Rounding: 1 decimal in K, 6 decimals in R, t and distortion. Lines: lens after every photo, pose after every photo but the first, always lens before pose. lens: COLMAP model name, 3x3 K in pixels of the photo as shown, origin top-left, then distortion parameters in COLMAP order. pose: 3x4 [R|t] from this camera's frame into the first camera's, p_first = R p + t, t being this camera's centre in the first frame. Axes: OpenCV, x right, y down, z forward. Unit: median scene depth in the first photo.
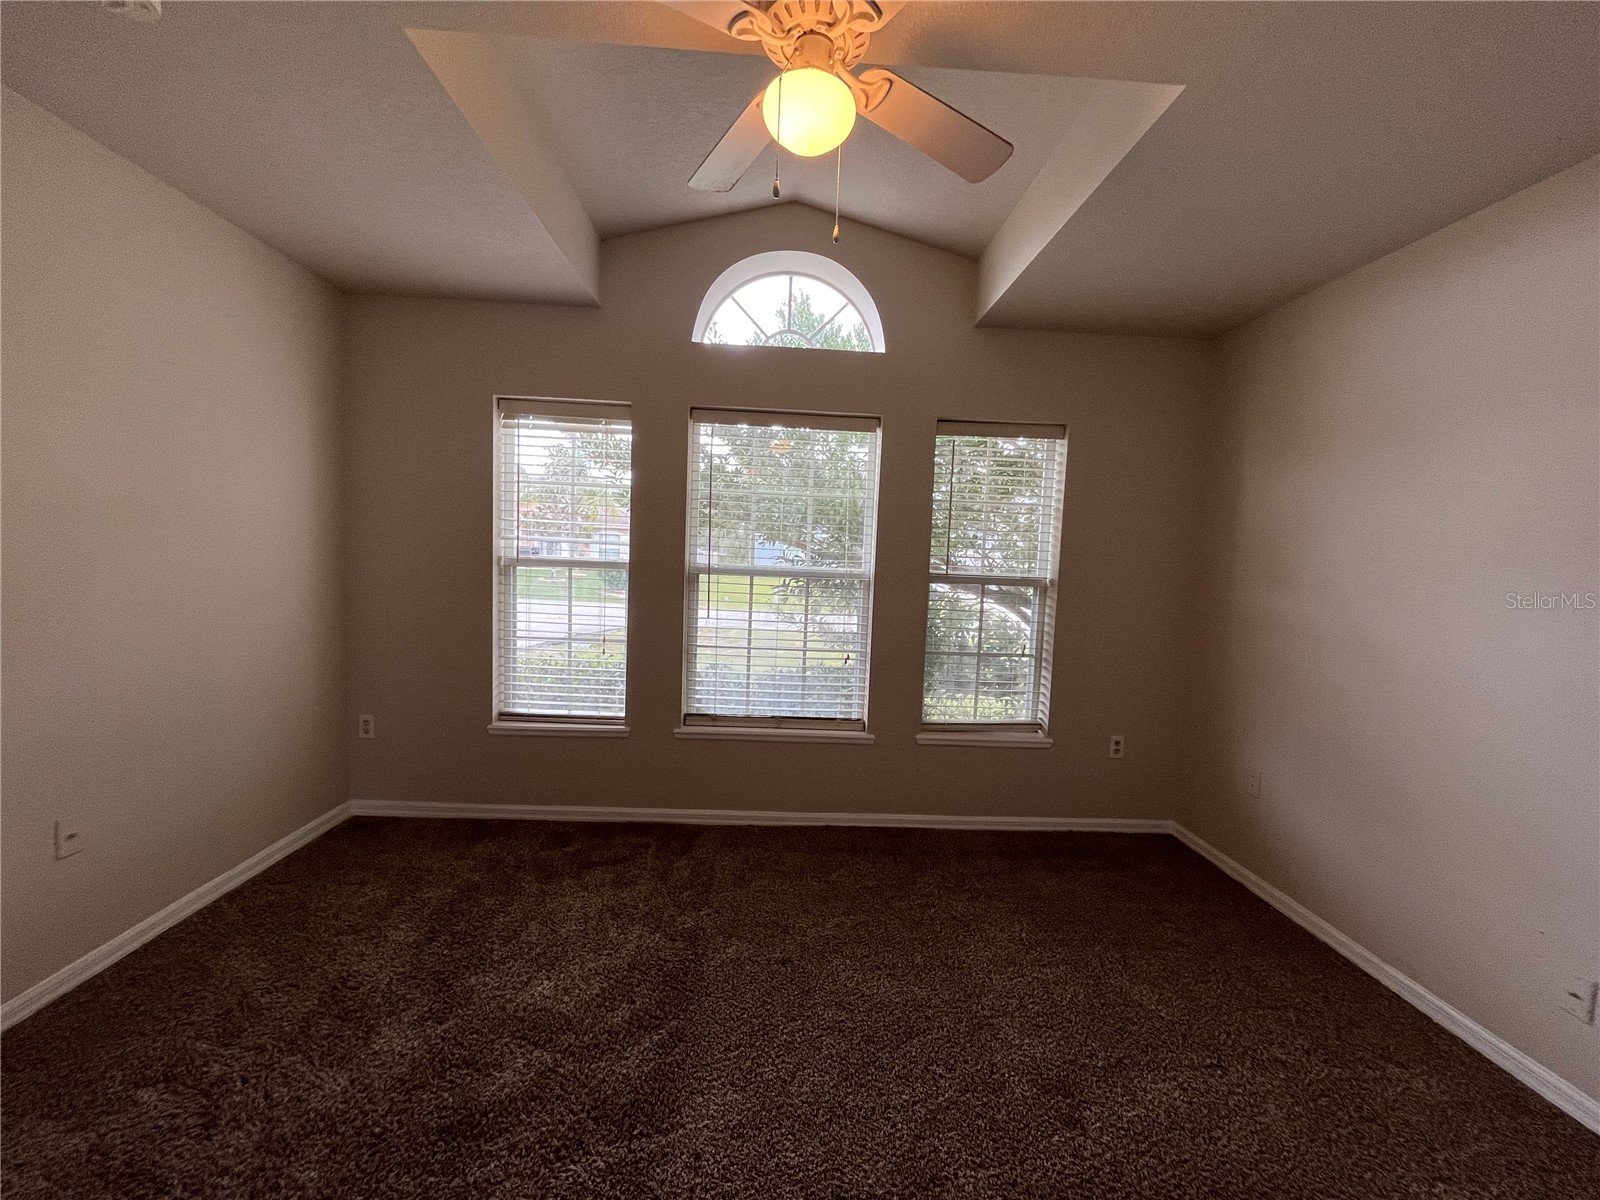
lens RADIAL K [[653.4, 0, 800.0], [0, 653.4, 600.0], [0, 0, 1]] dist [-0.002849, -0.000184]
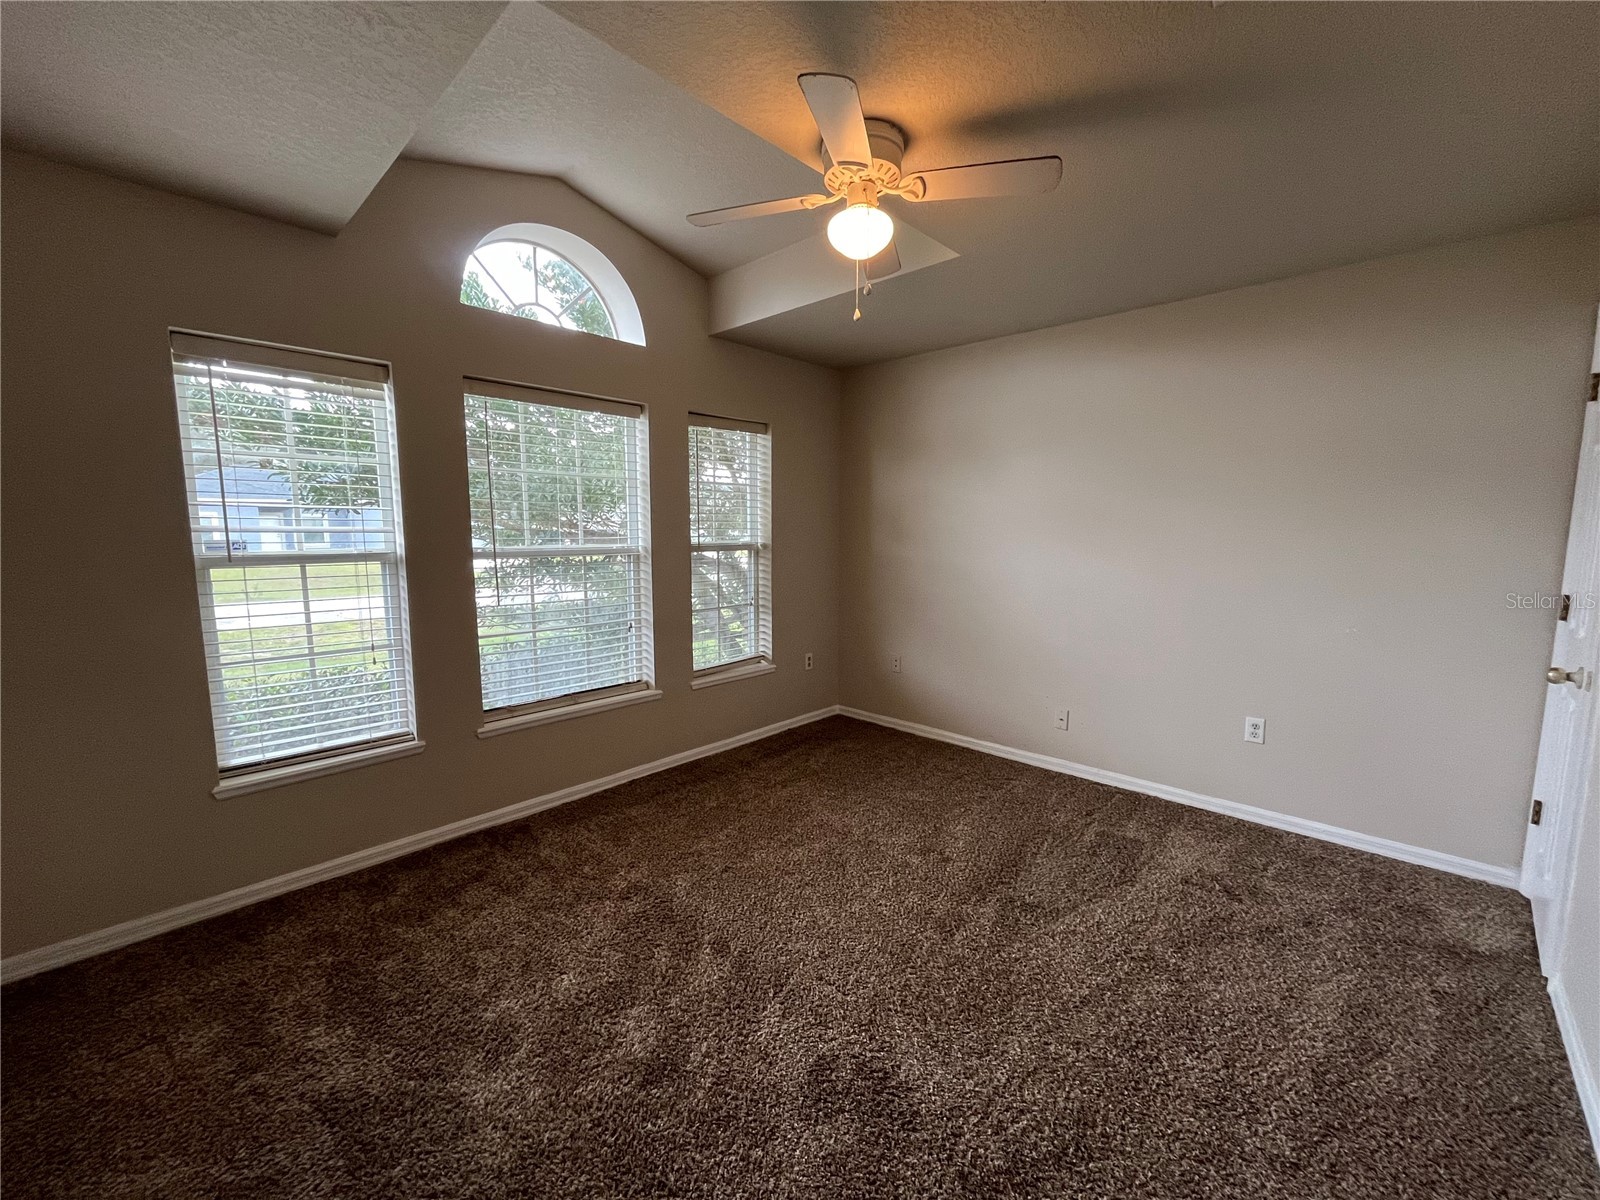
lens RADIAL K [[653.4, 0, 800.0], [0, 653.4, 600.0], [0, 0, 1]] dist [-0.002849, -0.000184]
pose [[0.710354, -0.117843, 0.693910, -0.486551], [0.078465, 0.992998, 0.088310, -0.029512], [-0.699457, -0.008284, 0.714626, 0.024718]]
